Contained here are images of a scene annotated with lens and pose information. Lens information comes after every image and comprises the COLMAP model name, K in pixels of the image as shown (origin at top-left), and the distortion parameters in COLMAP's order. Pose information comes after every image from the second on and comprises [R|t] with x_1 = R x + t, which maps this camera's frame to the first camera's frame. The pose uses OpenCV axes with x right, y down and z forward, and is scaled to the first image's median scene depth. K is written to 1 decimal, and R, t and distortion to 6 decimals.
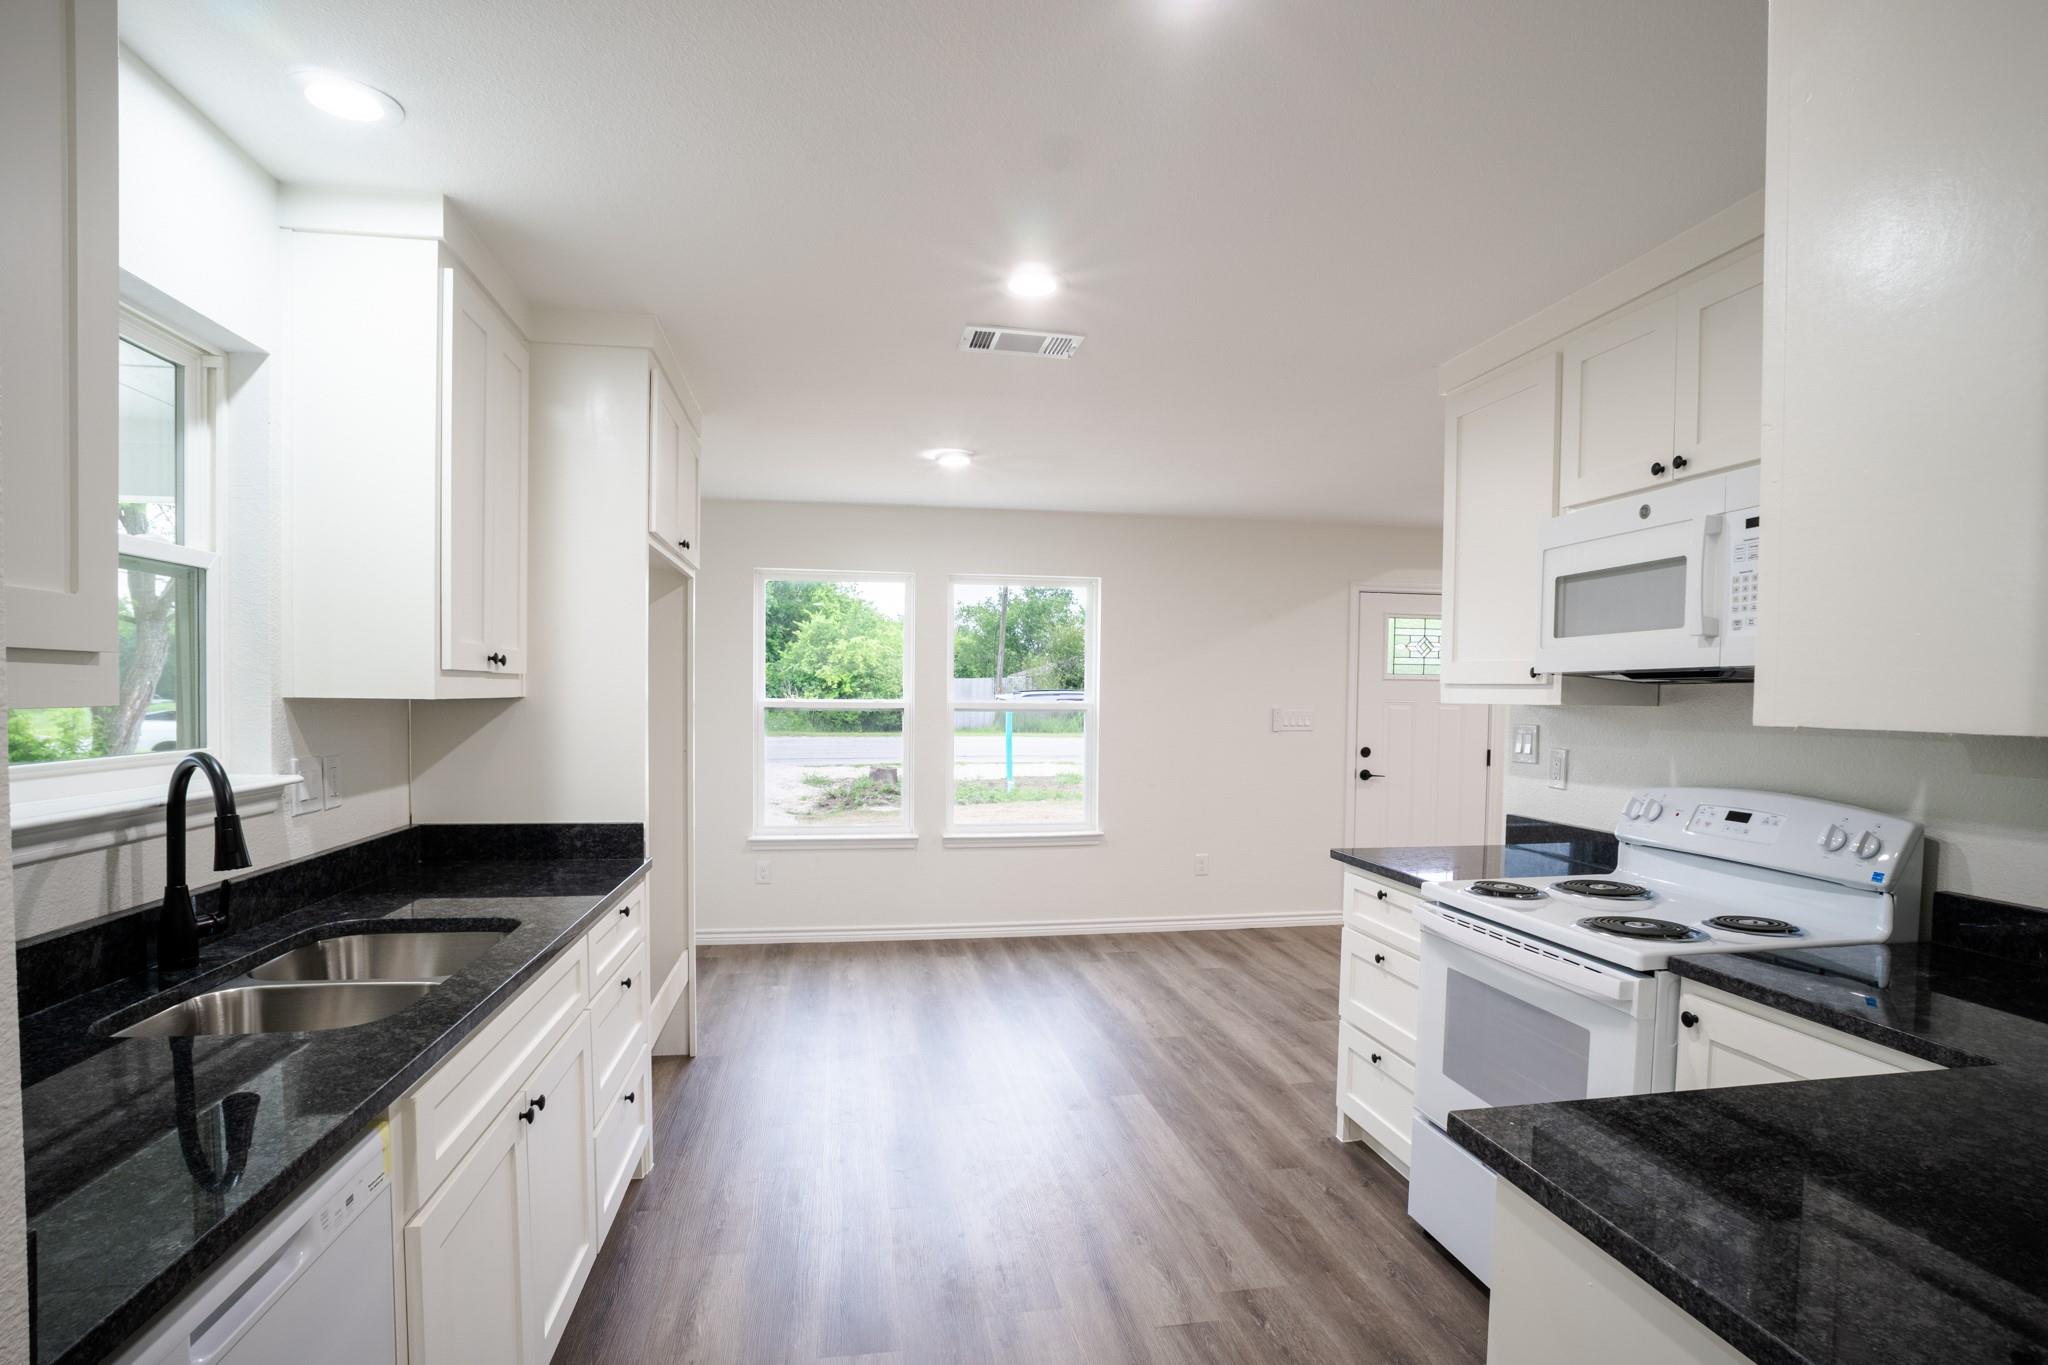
lens RADIAL K [[1011.1, 0, 1024.0], [0, 1011.1, 682.5], [0, 0, 1]] dist [-0.067153, 0.026983]
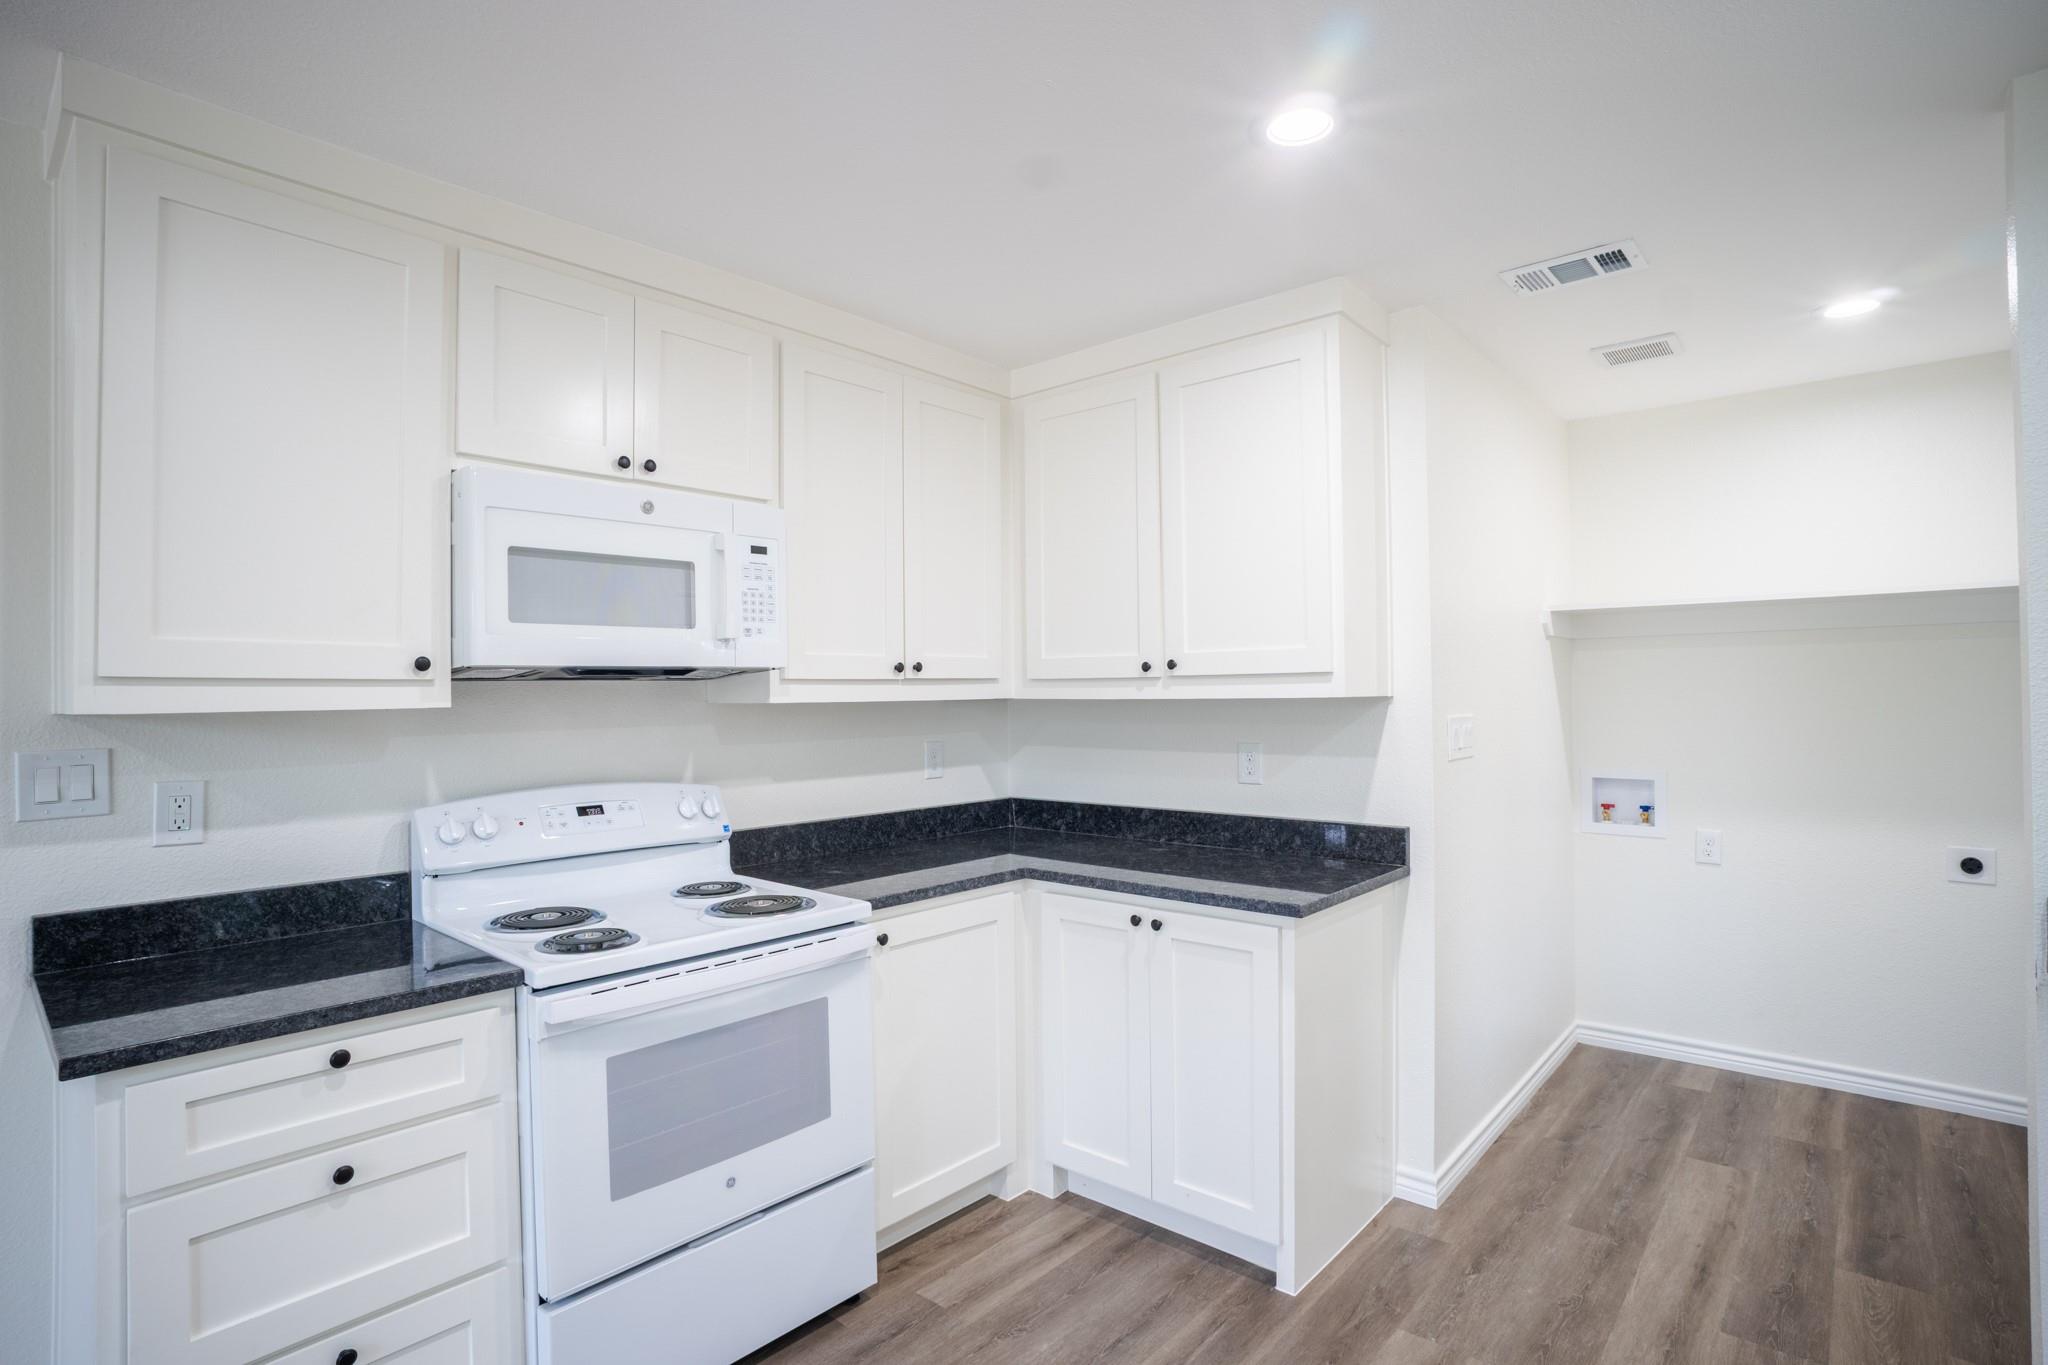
lens RADIAL K [[1011.1, 0, 1024.0], [0, 1011.1, 682.5], [0, 0, 1]] dist [-0.067153, 0.026983]
pose [[-0.626355, 0.006384, 0.779512, -0.402167], [-0.003125, 0.999938, -0.010700, 0.013101], [-0.779532, -0.009138, -0.626296, 1.401457]]
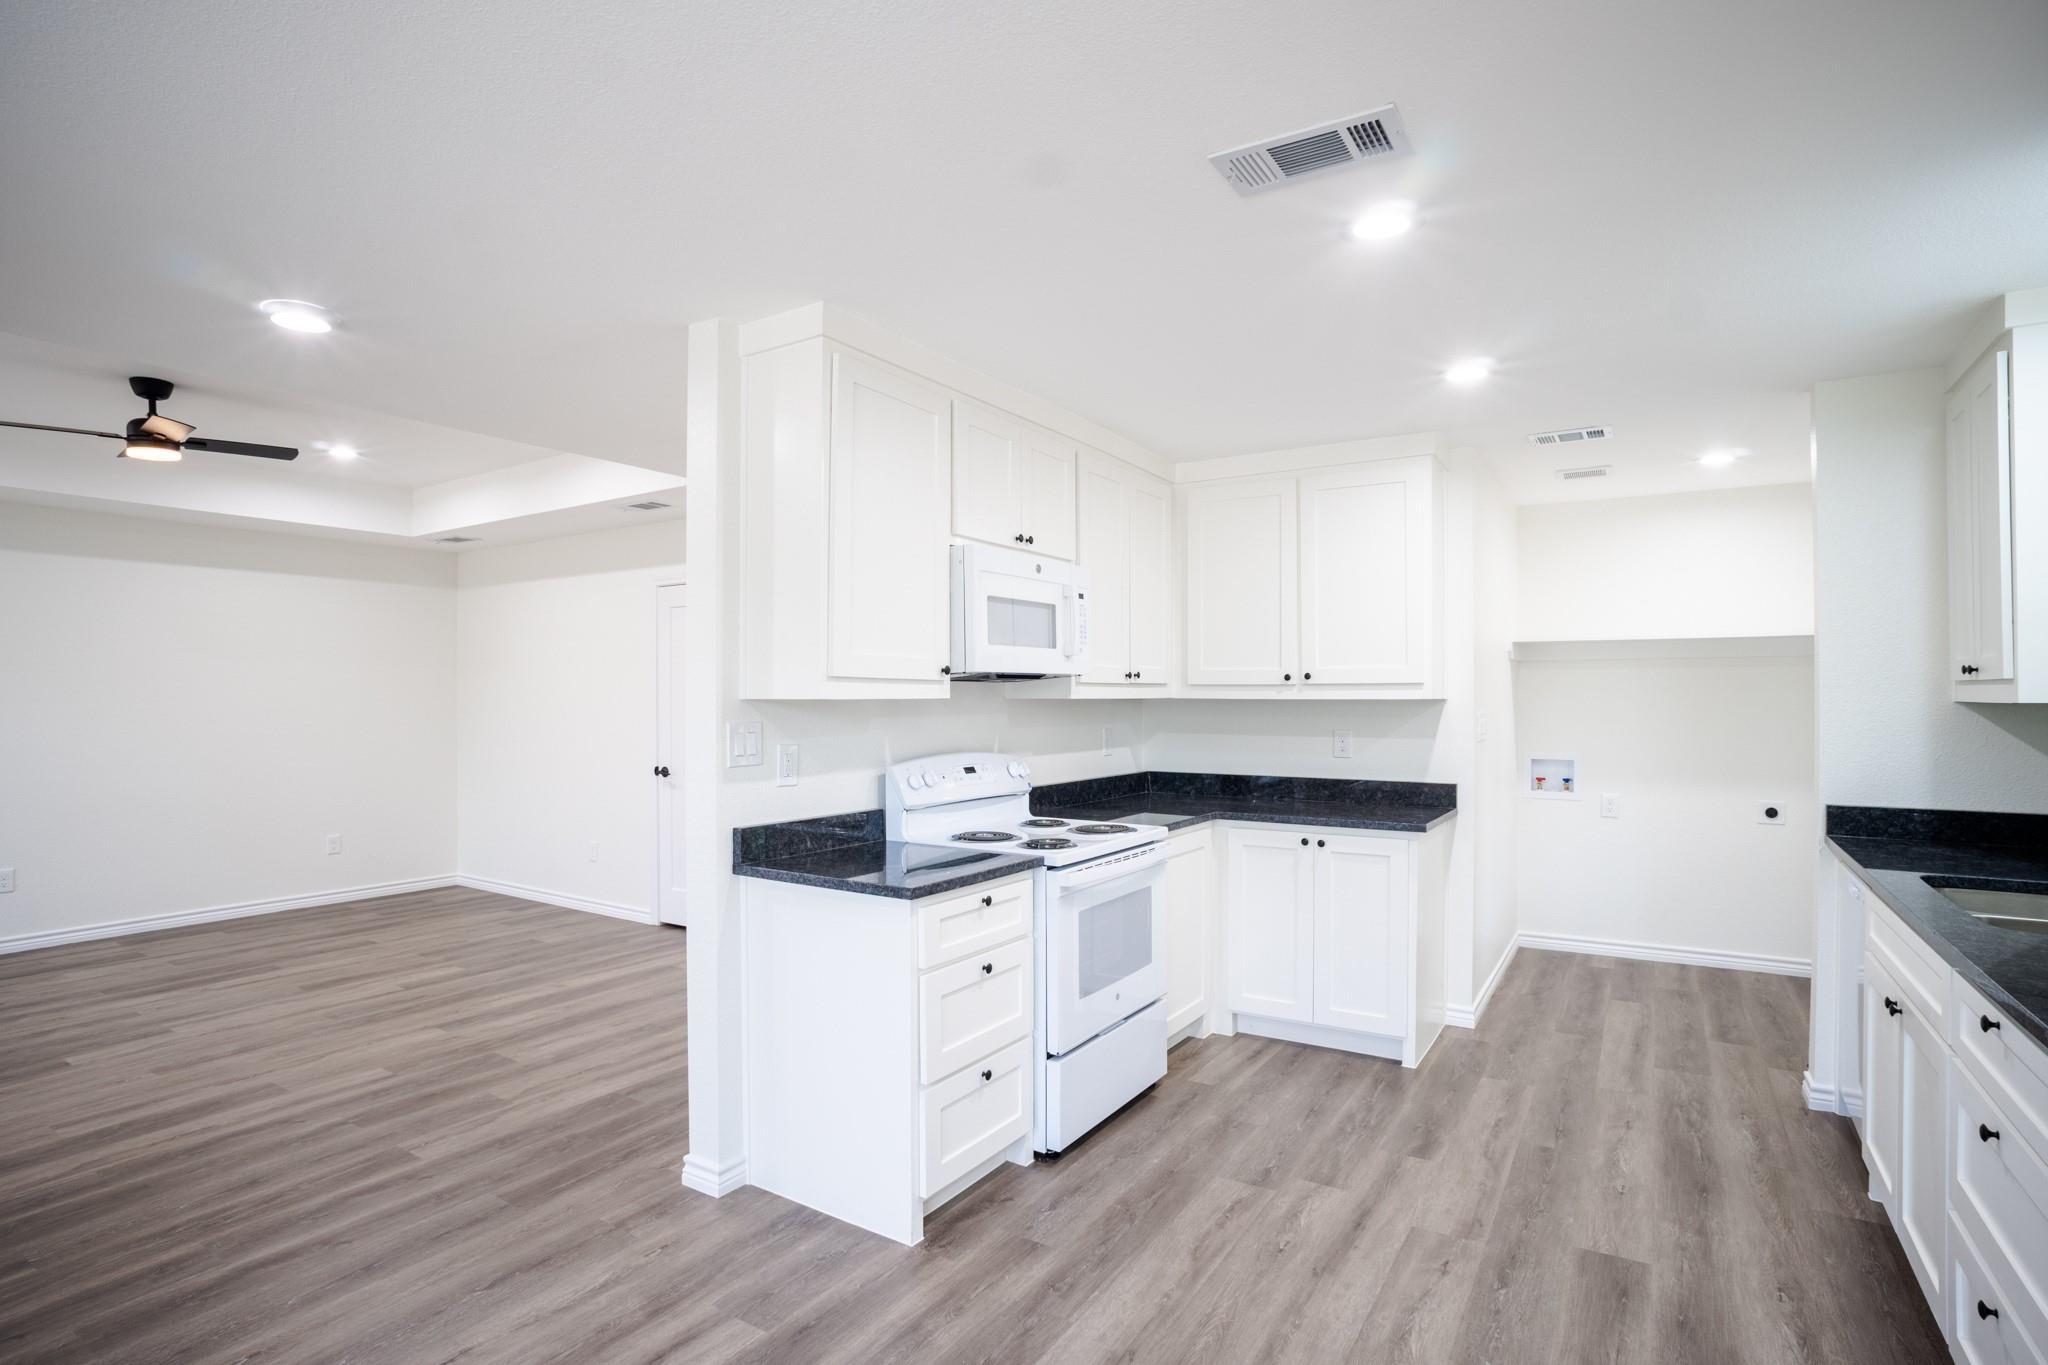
lens RADIAL K [[1025.6, 0, 1020.0], [0, 1025.6, 693.3], [0, 0, 1]] dist [-0.068644, 0.028253]
pose [[-0.738020, -0.006673, 0.674746, -0.425233], [-0.014360, 0.999880, -0.005818, 0.028337], [-0.674626, -0.013984, -0.738027, 2.277724]]
